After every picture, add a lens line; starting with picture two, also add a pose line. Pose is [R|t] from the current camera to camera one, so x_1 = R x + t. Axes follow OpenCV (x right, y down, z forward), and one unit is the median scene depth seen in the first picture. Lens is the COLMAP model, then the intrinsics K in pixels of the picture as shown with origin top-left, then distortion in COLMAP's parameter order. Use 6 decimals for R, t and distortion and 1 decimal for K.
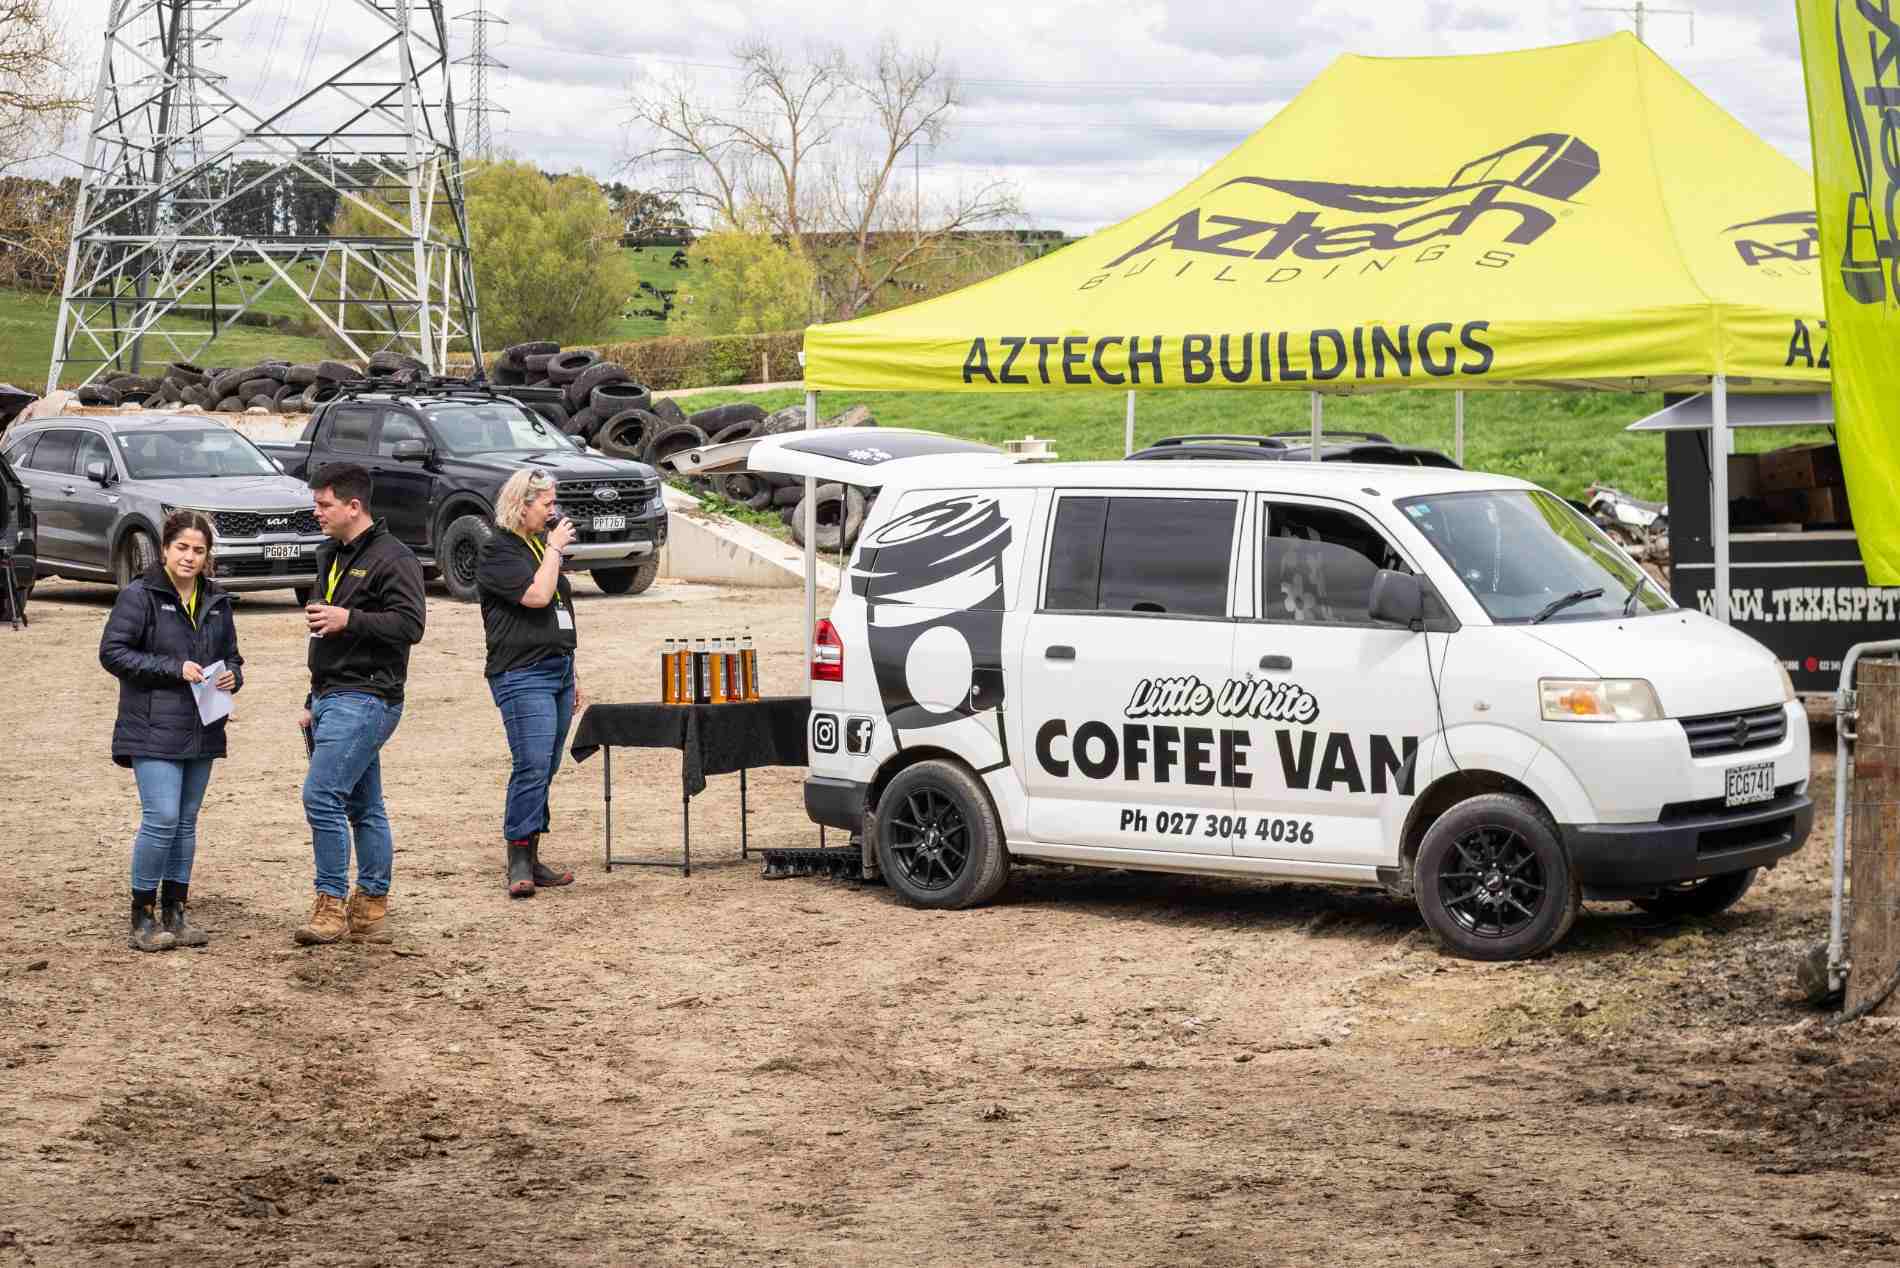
lens RADIAL K [[3702.1, 0, 950.0], [0, 3702.1, 634.0], [0, 0, 1]] dist [-0.282537, 0.362333]
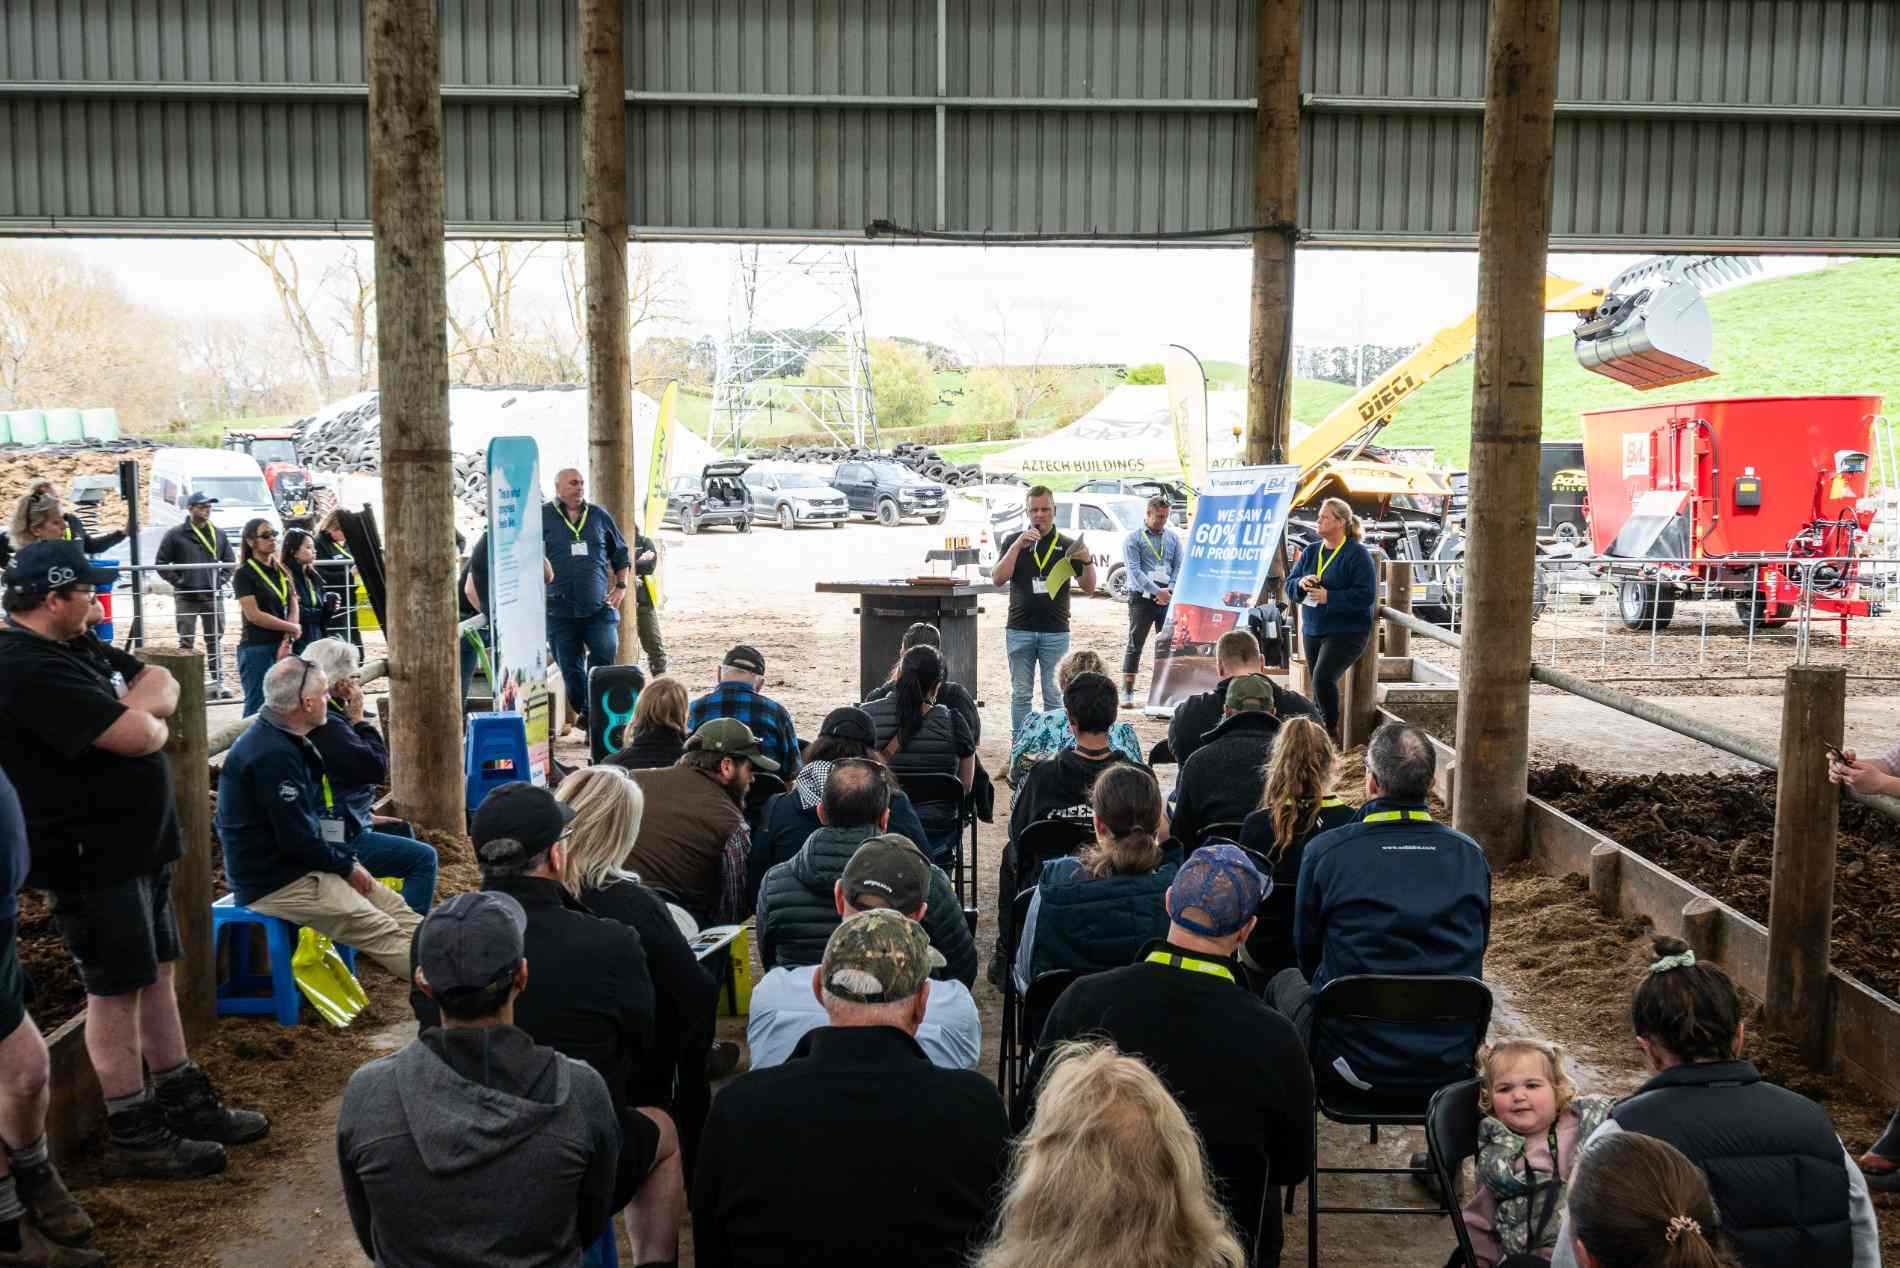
lens RADIAL K [[1853.2, 0, 950.2], [0, 1853.2, 656.6], [0, 0, 1]] dist [-0.012410, -0.109151]
pose [[0.997020, 0.005900, -0.076916, 0.101355], [-0.001357, 0.998258, 0.058979, 0.017842], [0.077130, -0.058699, 0.995292, -1.252116]]
